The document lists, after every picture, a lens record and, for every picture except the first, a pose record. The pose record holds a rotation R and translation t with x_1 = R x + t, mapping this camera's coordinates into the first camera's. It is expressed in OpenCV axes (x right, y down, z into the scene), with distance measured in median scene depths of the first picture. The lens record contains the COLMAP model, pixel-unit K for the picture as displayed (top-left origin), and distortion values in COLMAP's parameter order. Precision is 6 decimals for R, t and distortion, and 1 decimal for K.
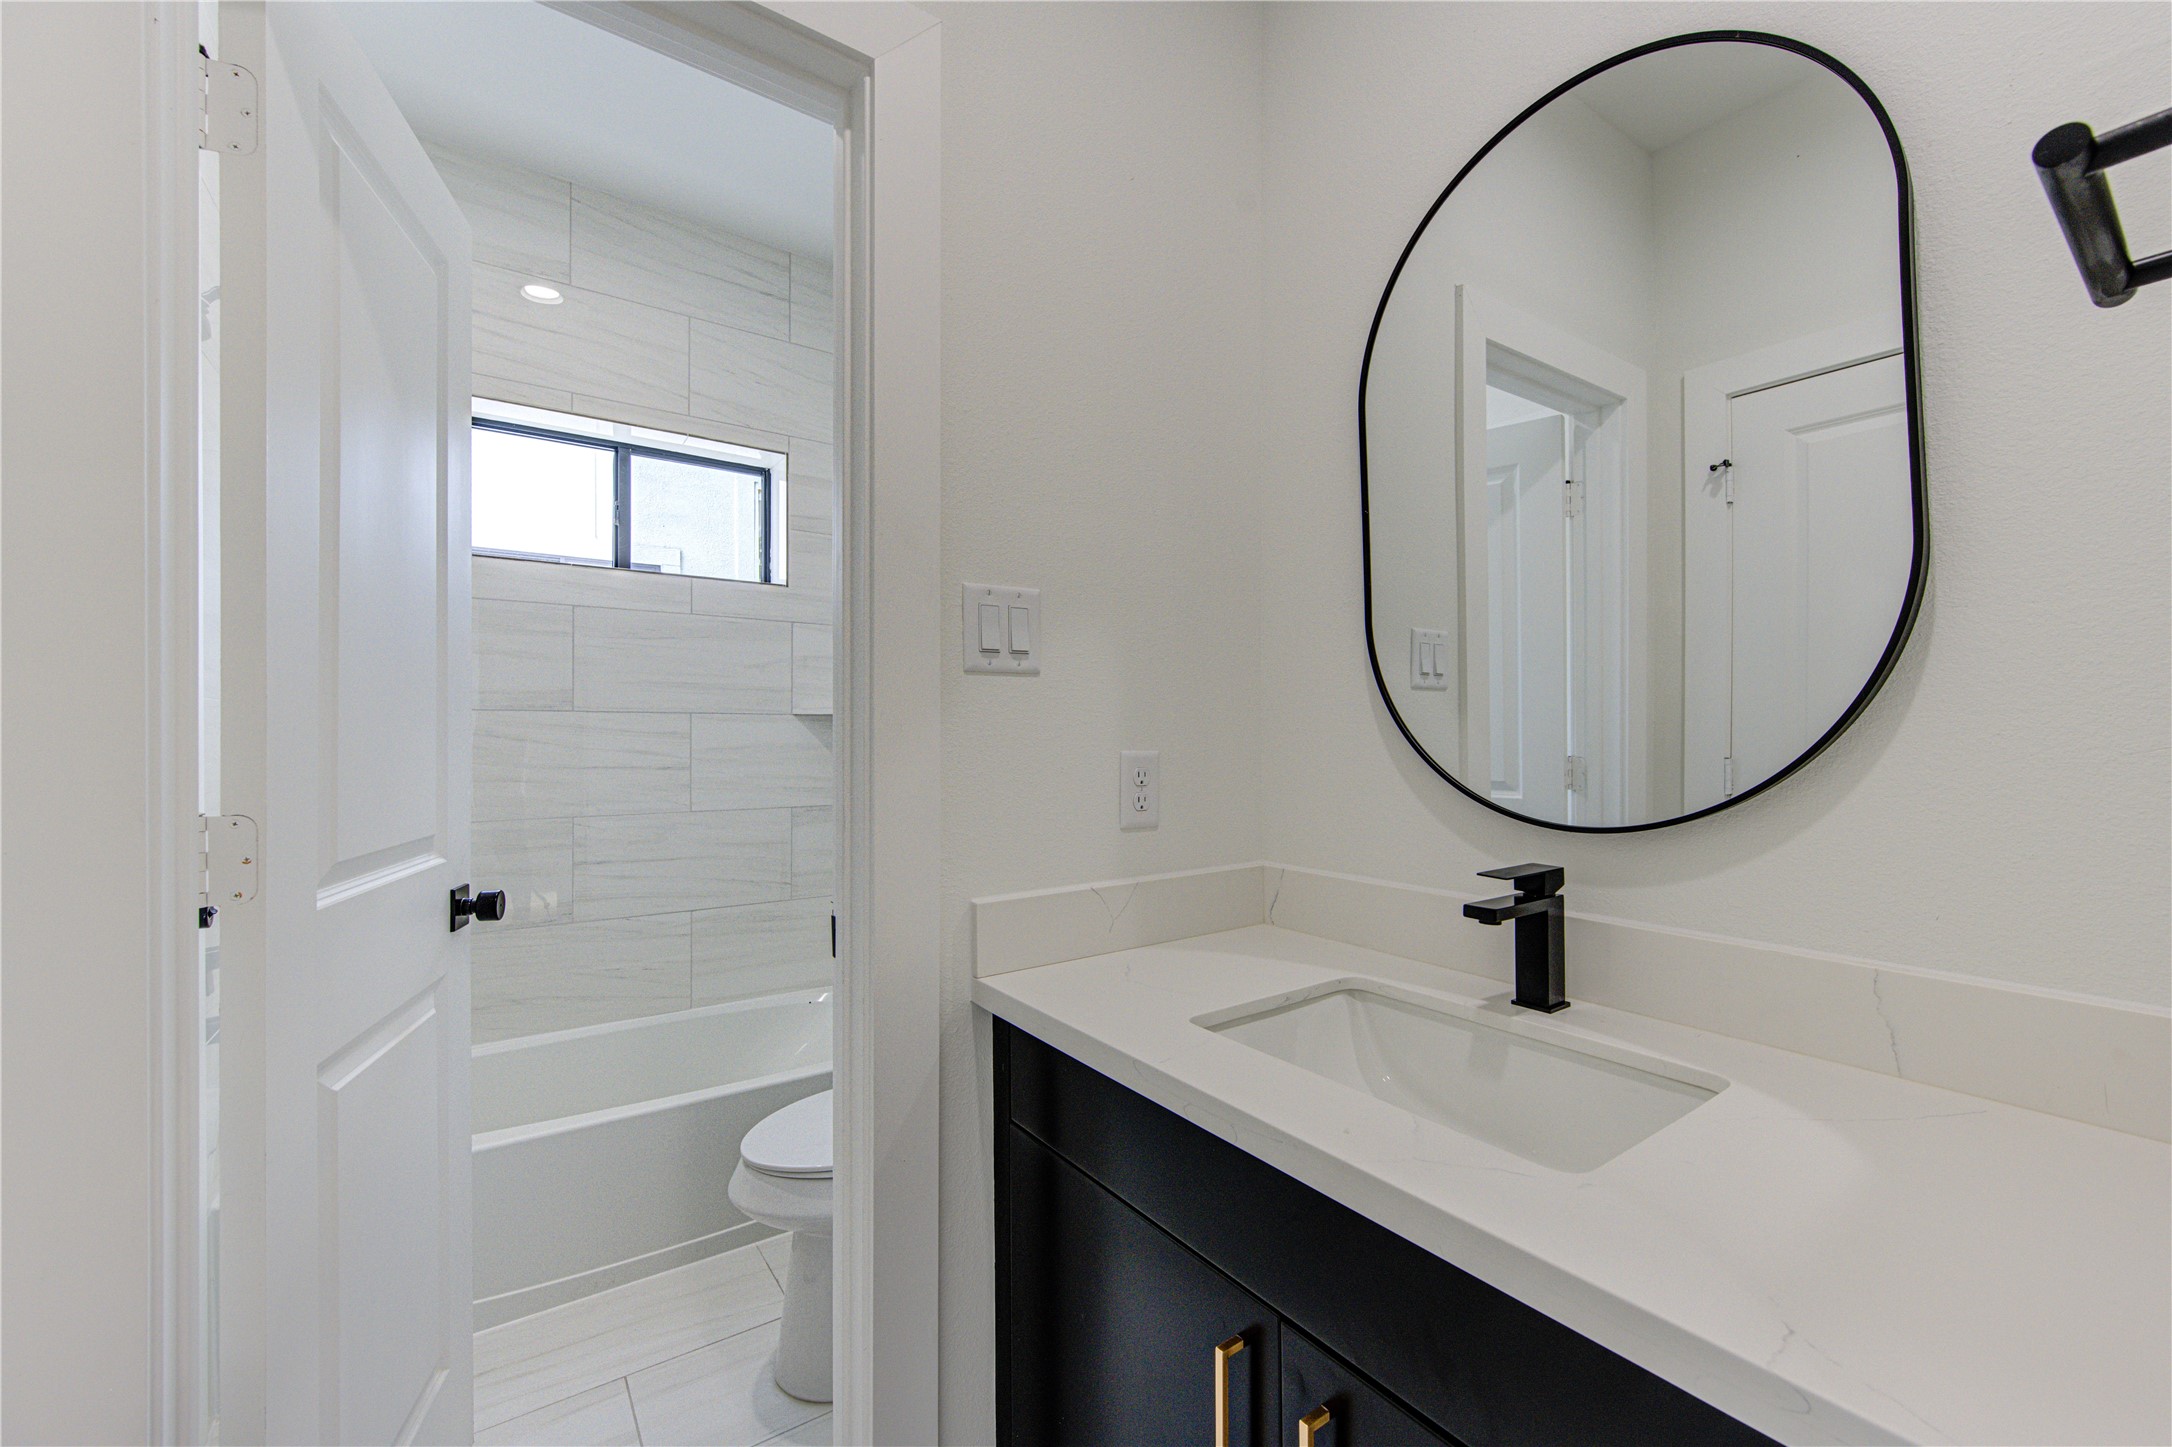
lens RADIAL K [[847.6, 0, 1077.5], [0, 847.6, 719.8], [0, 0, 1]] dist [-0.002490, -0.000051]
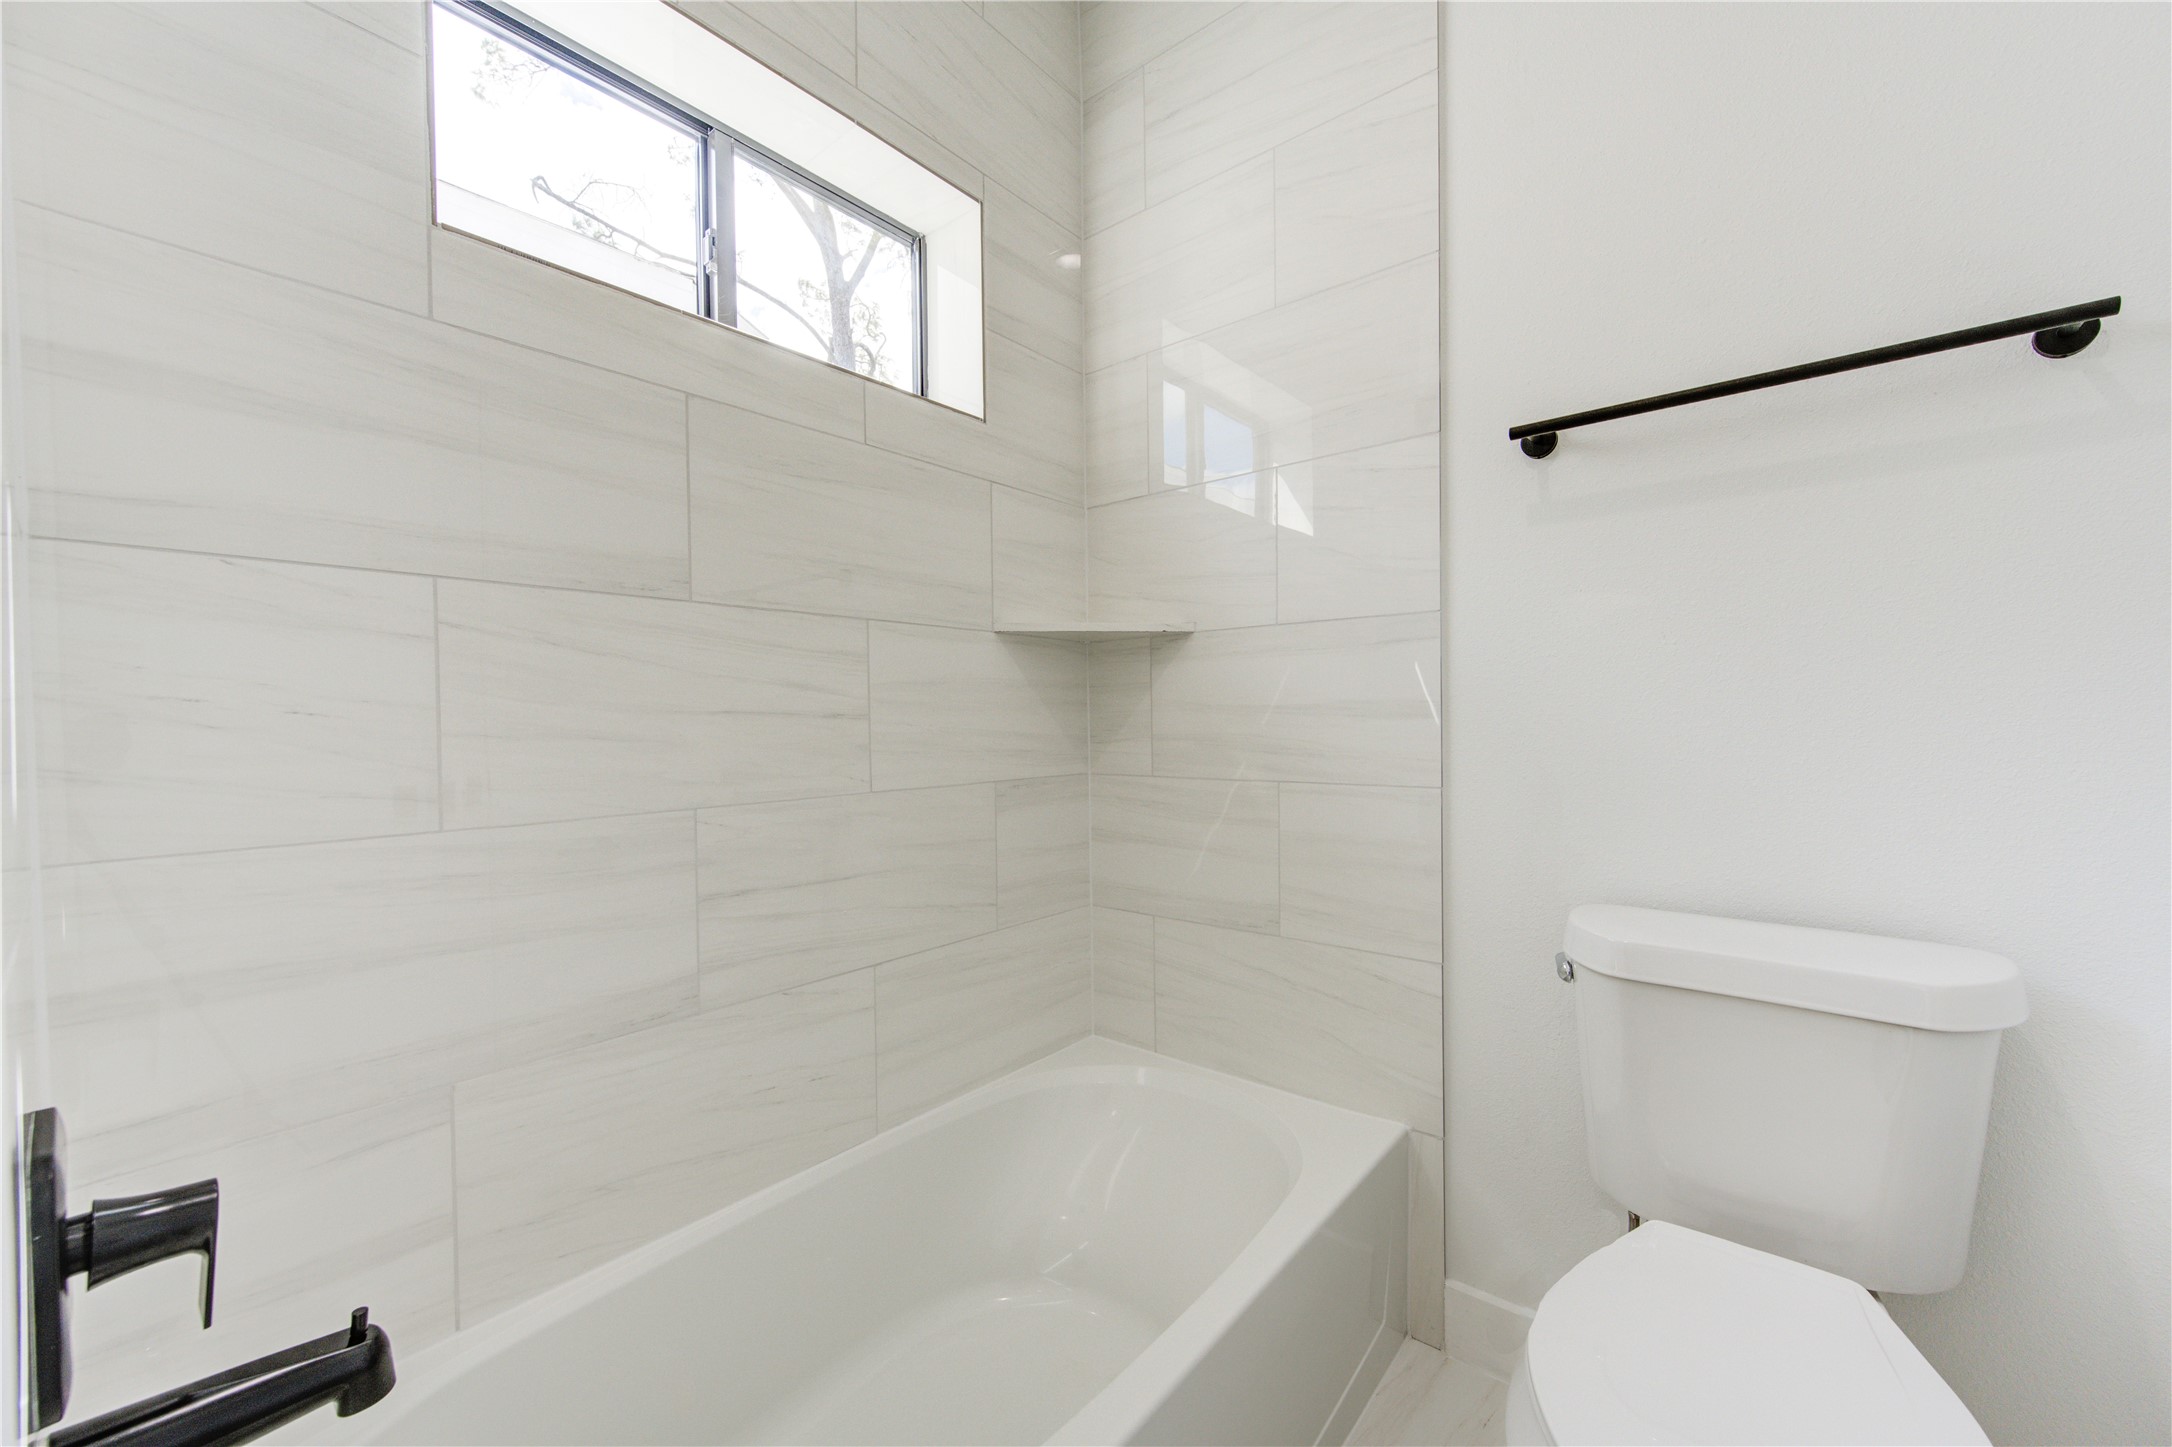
lens RADIAL K [[847.6, 0, 1084.8], [0, 847.6, 717.7], [0, 0, 1]] dist [-0.002490, -0.000051]
pose [[0.962036, -0.004719, 0.272883, -0.235735], [-0.002341, 0.999671, 0.025541, 0.021521], [-0.272913, -0.025210, 0.961708, 0.206203]]
